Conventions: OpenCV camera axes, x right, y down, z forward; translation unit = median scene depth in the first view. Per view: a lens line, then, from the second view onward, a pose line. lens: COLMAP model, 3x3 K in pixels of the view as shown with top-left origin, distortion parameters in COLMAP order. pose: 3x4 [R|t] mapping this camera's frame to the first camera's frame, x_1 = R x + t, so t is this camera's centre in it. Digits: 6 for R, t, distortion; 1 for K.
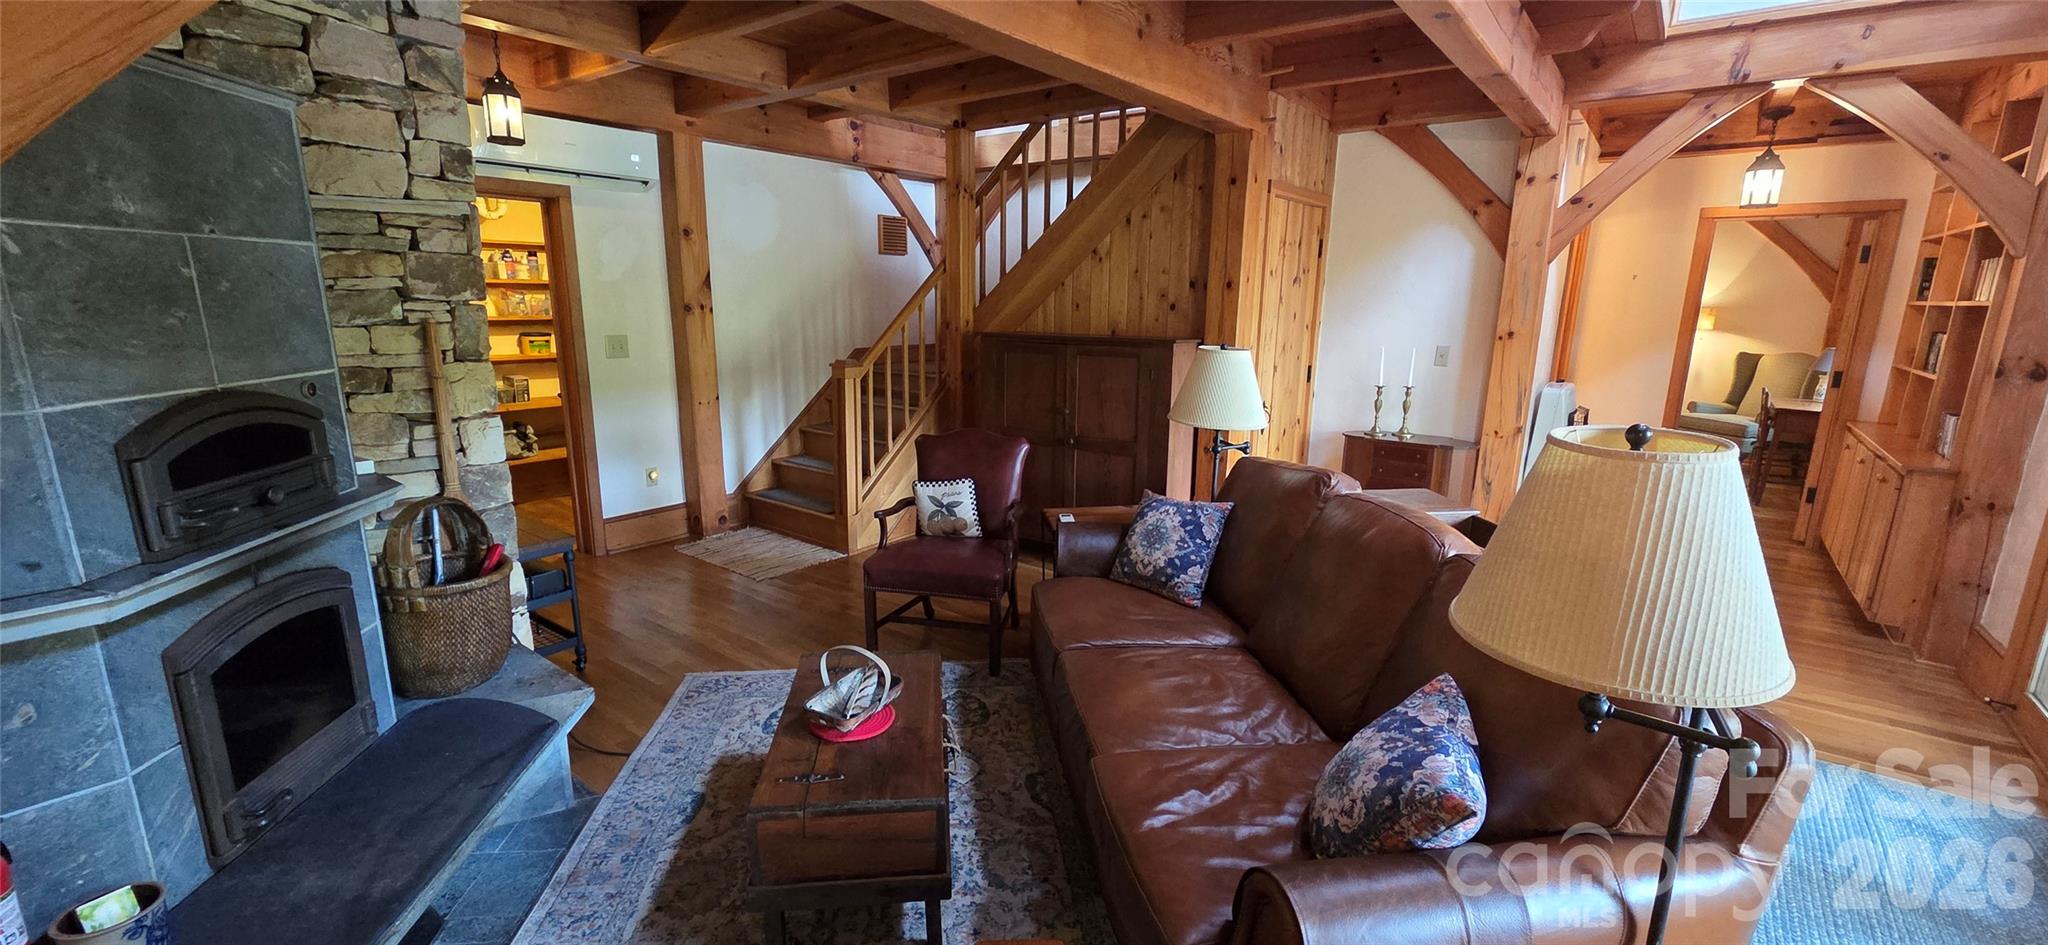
lens RADIAL K [[833.1, 0, 1022.1], [0, 833.1, 473.5], [0, 0, 1]] dist [0.006419, -0.002172]
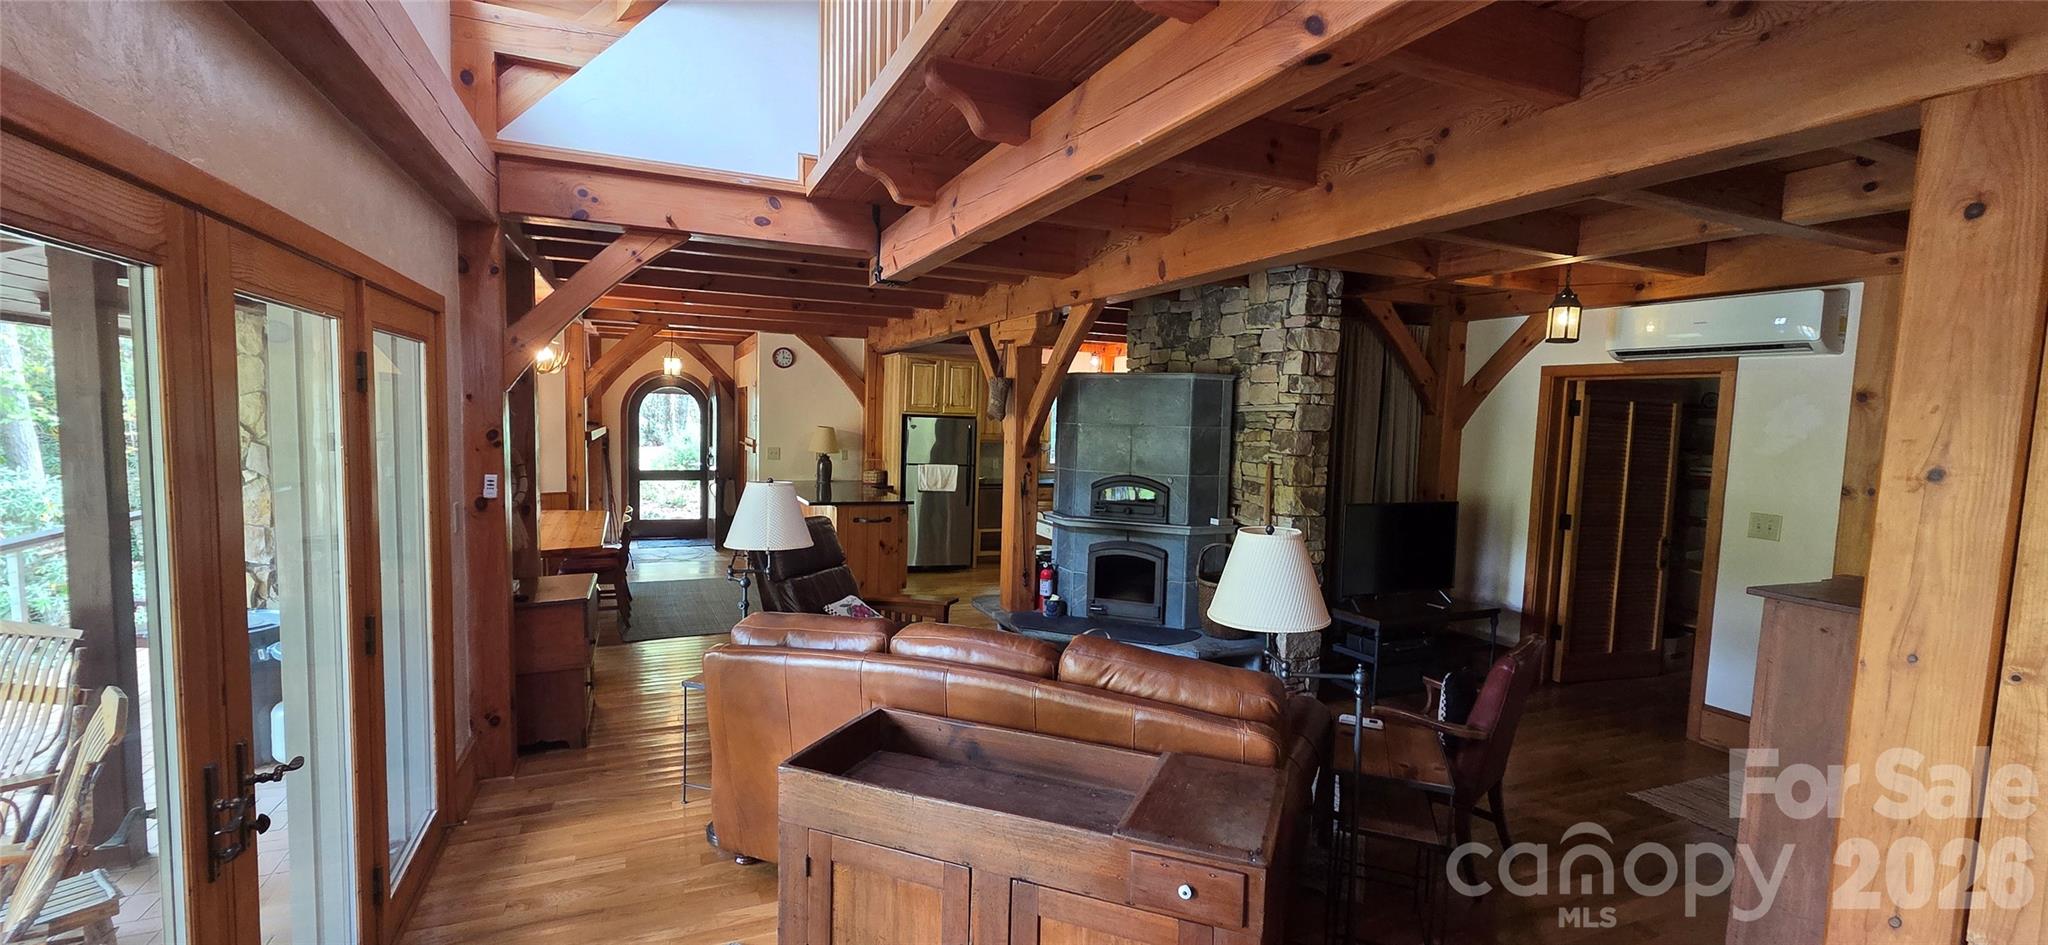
lens RADIAL K [[833.1, 0, 1030.7], [0, 833.1, 477.4], [0, 0, 1]] dist [0.006419, -0.002172]
pose [[-0.466673, 0.050826, -0.882968, 0.845583], [-0.216880, 0.961289, 0.169961, -0.233349], [0.857426, 0.270814, -0.437584, 0.892841]]
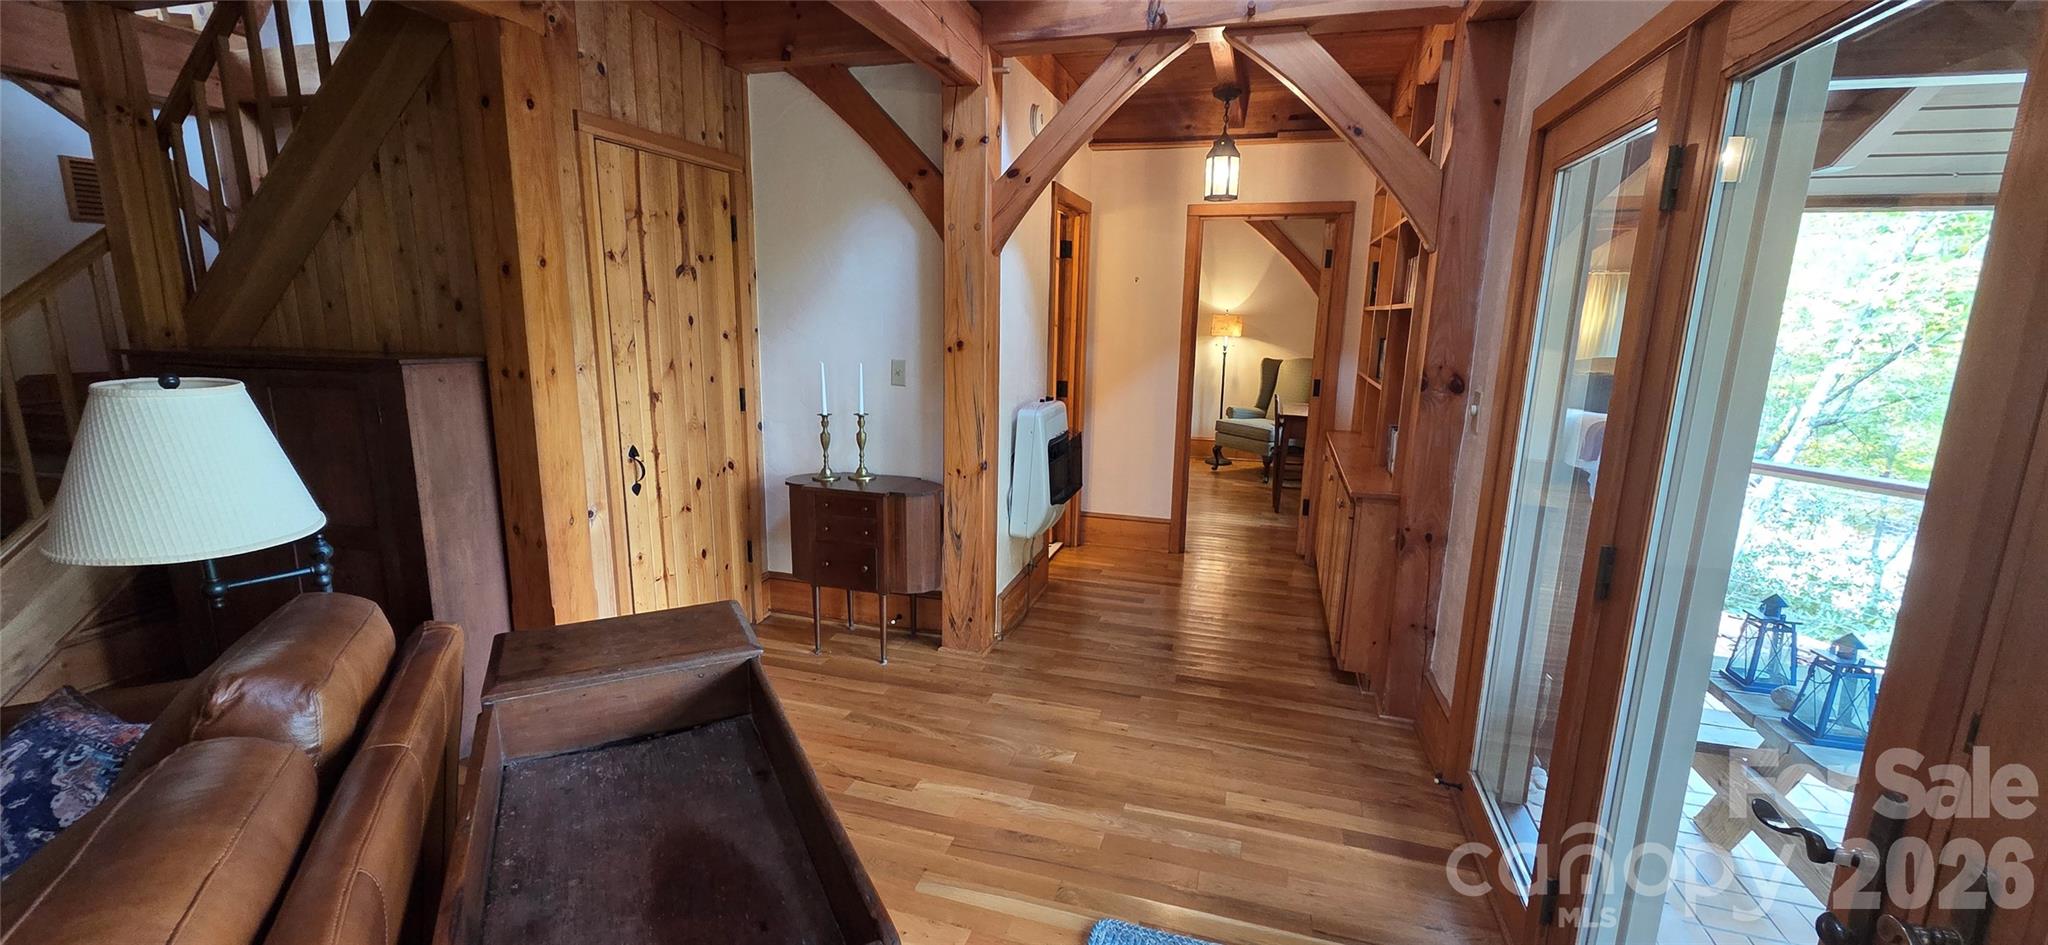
lens RADIAL K [[833.1, 0, 1021.0], [0, 833.1, 473.6], [0, 0, 1]] dist [0.006419, -0.002172]
pose [[0.930286, -0.065548, 0.360931, 0.368202], [0.069781, 0.997561, 0.001307, -0.046801], [-0.360136, 0.023970, 0.932592, 0.276681]]
